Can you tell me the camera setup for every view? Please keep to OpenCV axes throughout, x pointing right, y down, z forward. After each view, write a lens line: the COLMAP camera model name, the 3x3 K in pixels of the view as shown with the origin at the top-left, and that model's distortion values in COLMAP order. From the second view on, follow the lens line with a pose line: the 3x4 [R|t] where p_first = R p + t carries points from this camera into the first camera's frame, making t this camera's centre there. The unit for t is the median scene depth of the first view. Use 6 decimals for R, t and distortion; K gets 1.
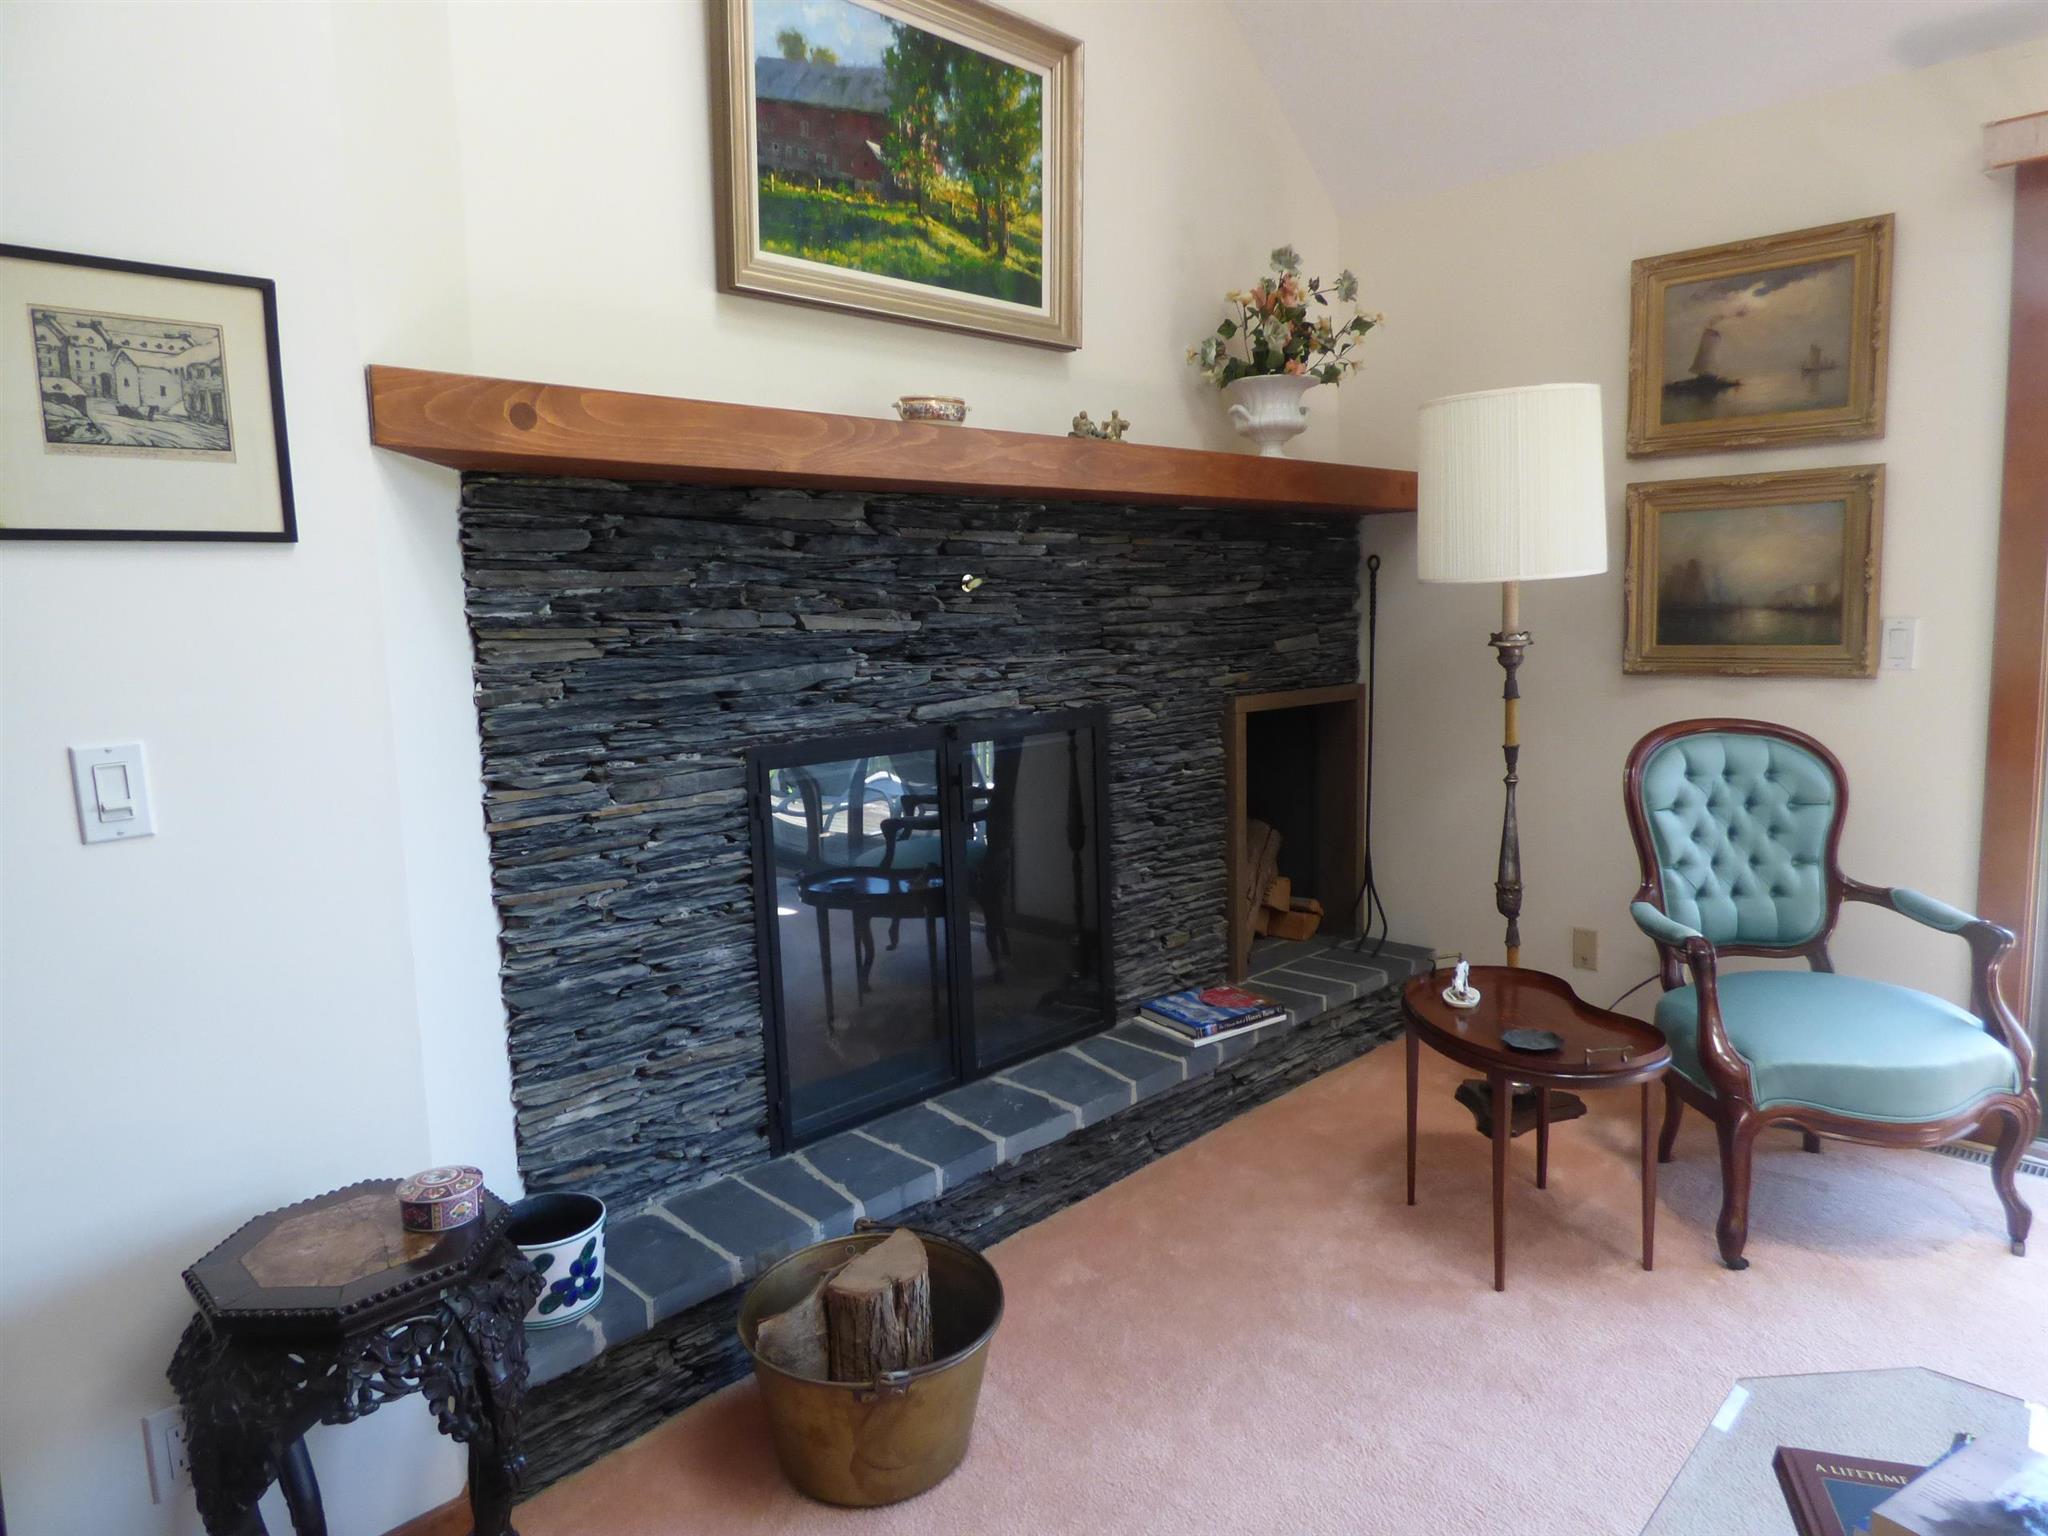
lens RADIAL K [[1271.7, 0, 1024.0], [0, 1271.7, 768.0], [0, 0, 1]] dist [-0.013535, 0.000455]
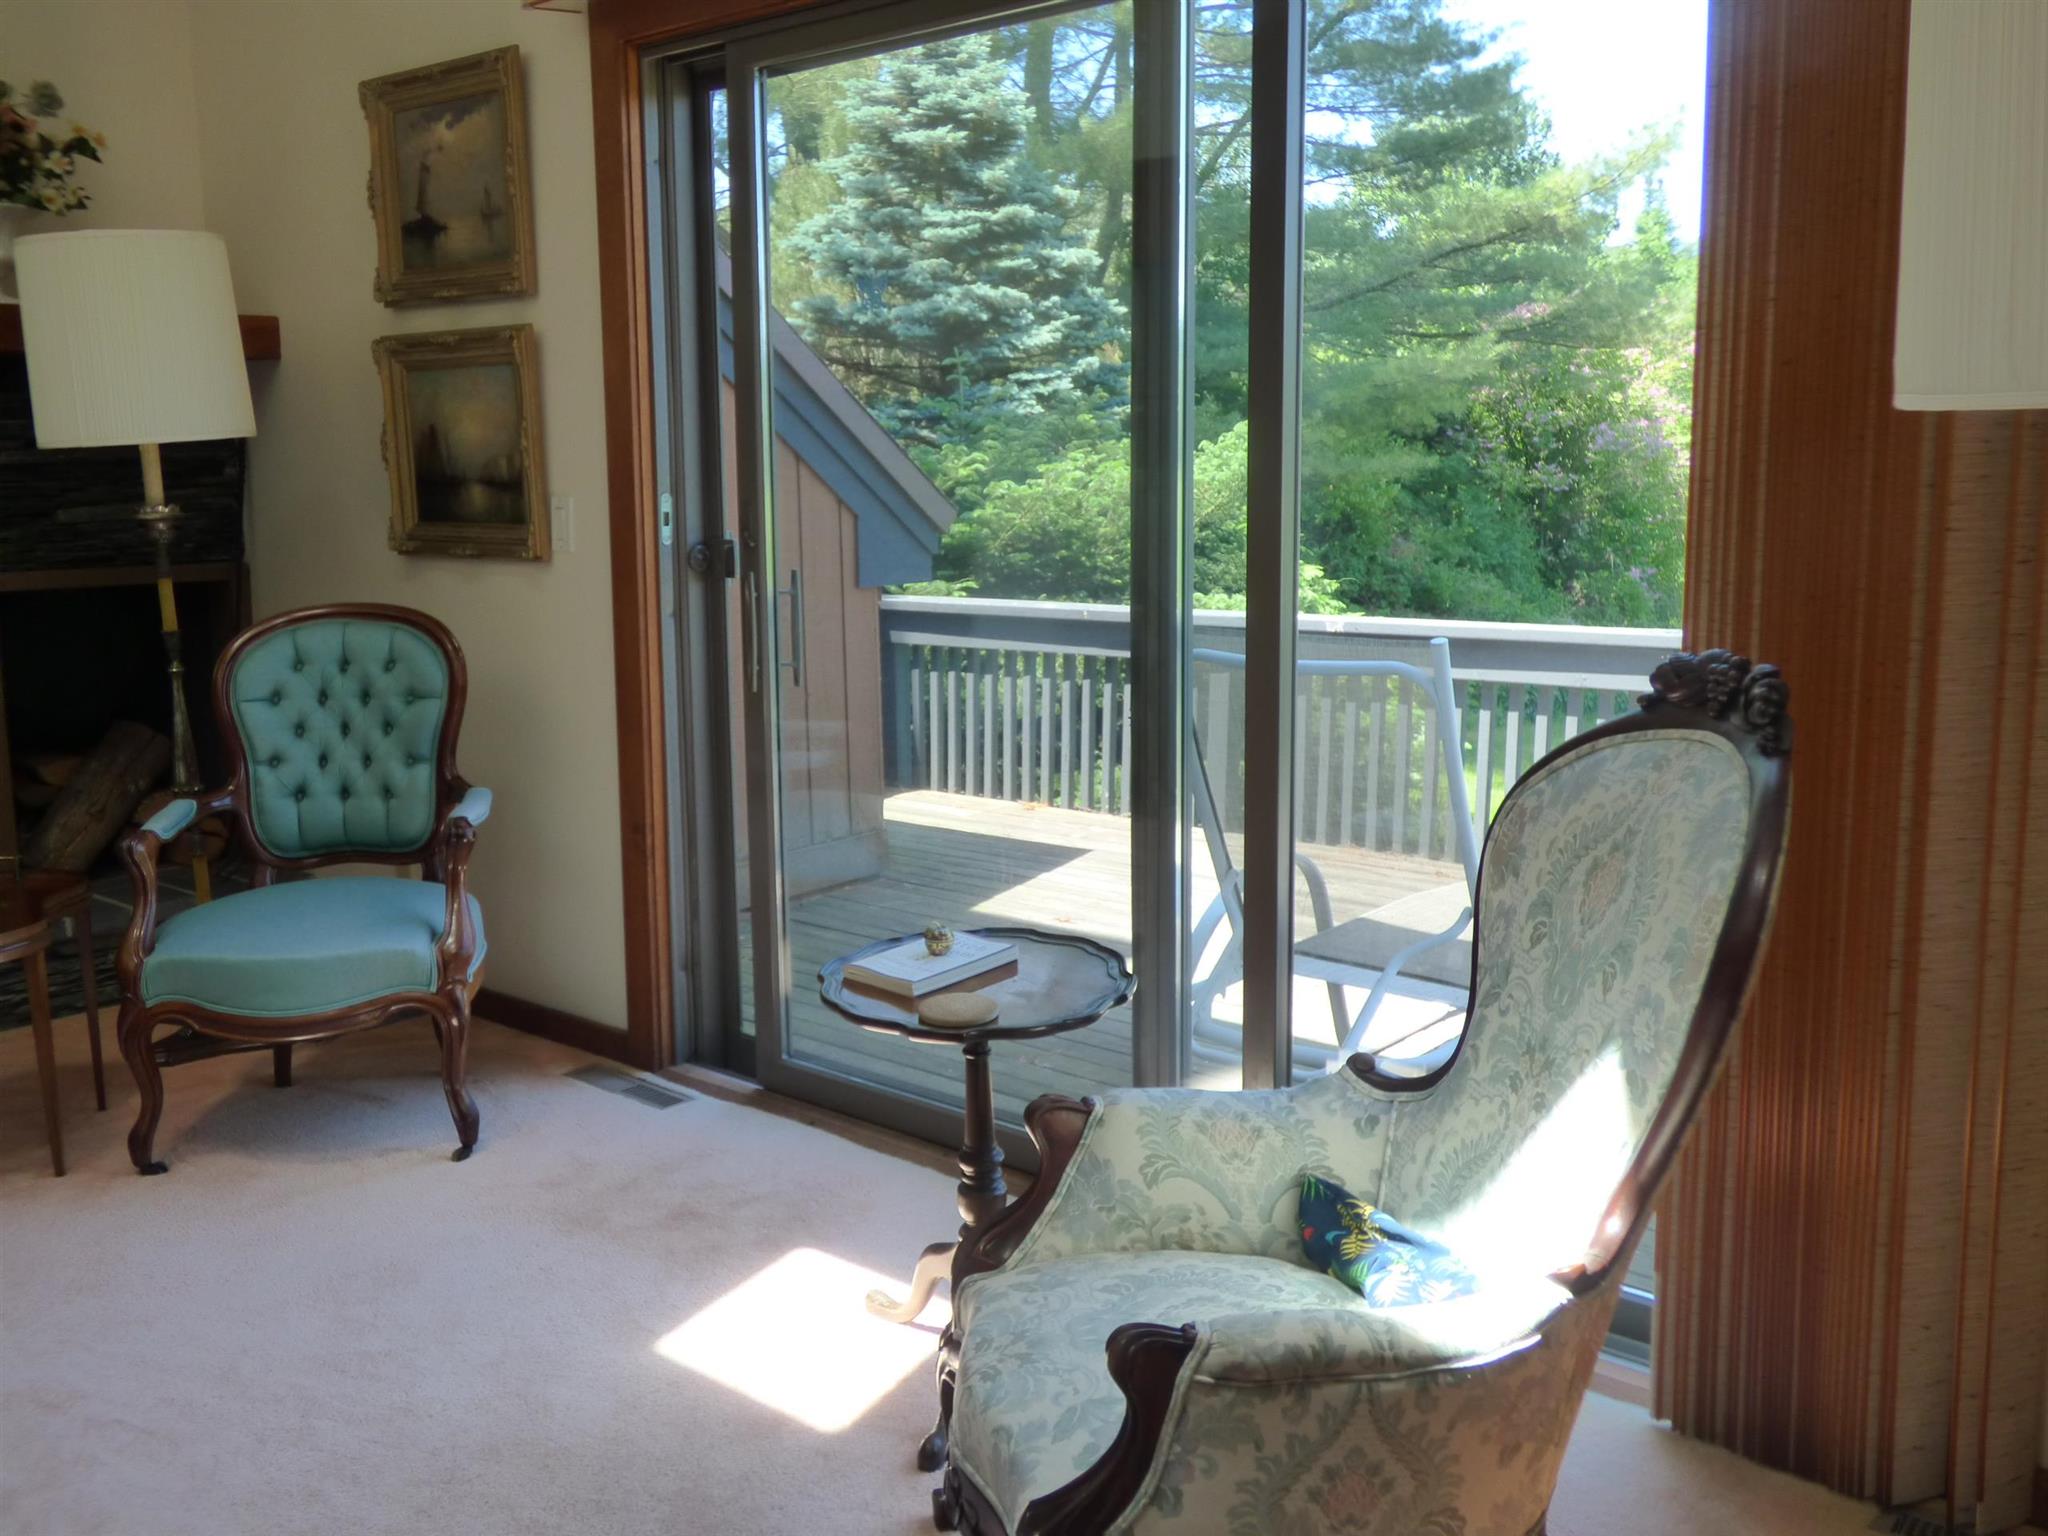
lens RADIAL K [[1876.6, 0, 1024.0], [0, 1876.6, 768.0], [0, 0, 1]] dist [0.000991, -0.010381]
pose [[0.999158, 0.012802, 0.038979, 0.998188], [-0.013987, 0.999443, 0.030293, 0.032009], [-0.038570, -0.030813, 0.998781, -0.369718]]
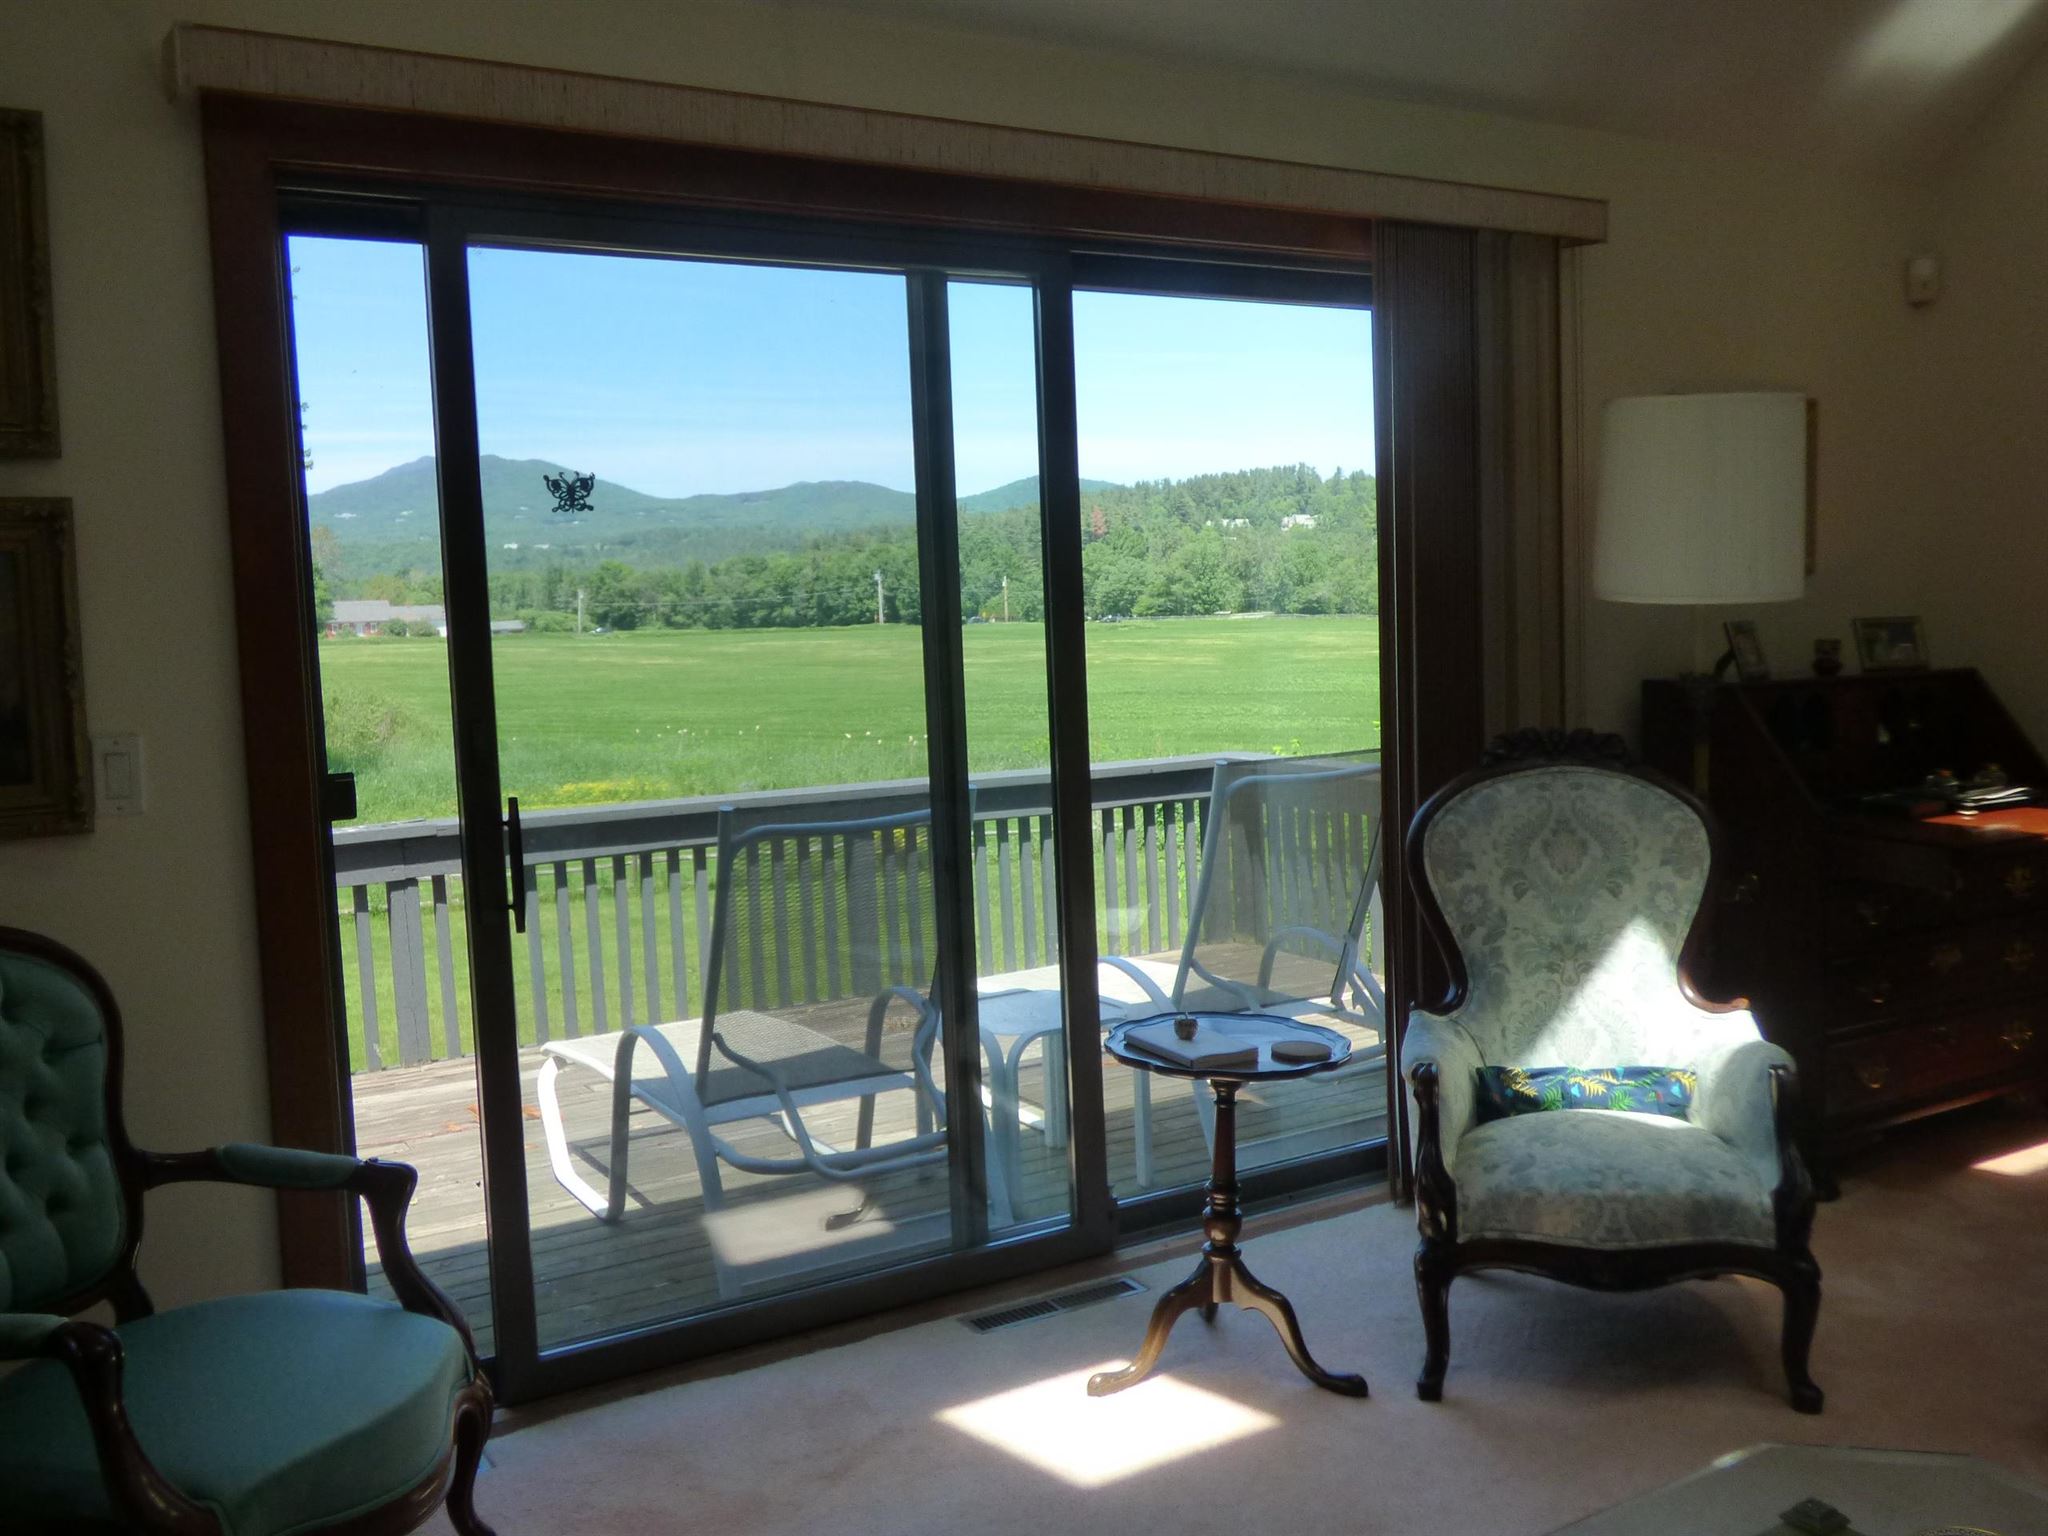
lens RADIAL K [[1876.6, 0, 1024.0], [0, 1876.6, 768.0], [0, 0, 1]] dist [0.000991, -0.010381]
pose [[0.229442, -0.056876, 0.971659, -0.135461], [0.149464, 0.988510, 0.022568, -0.055402], [-0.961778, 0.140050, 0.235306, 0.333531]]
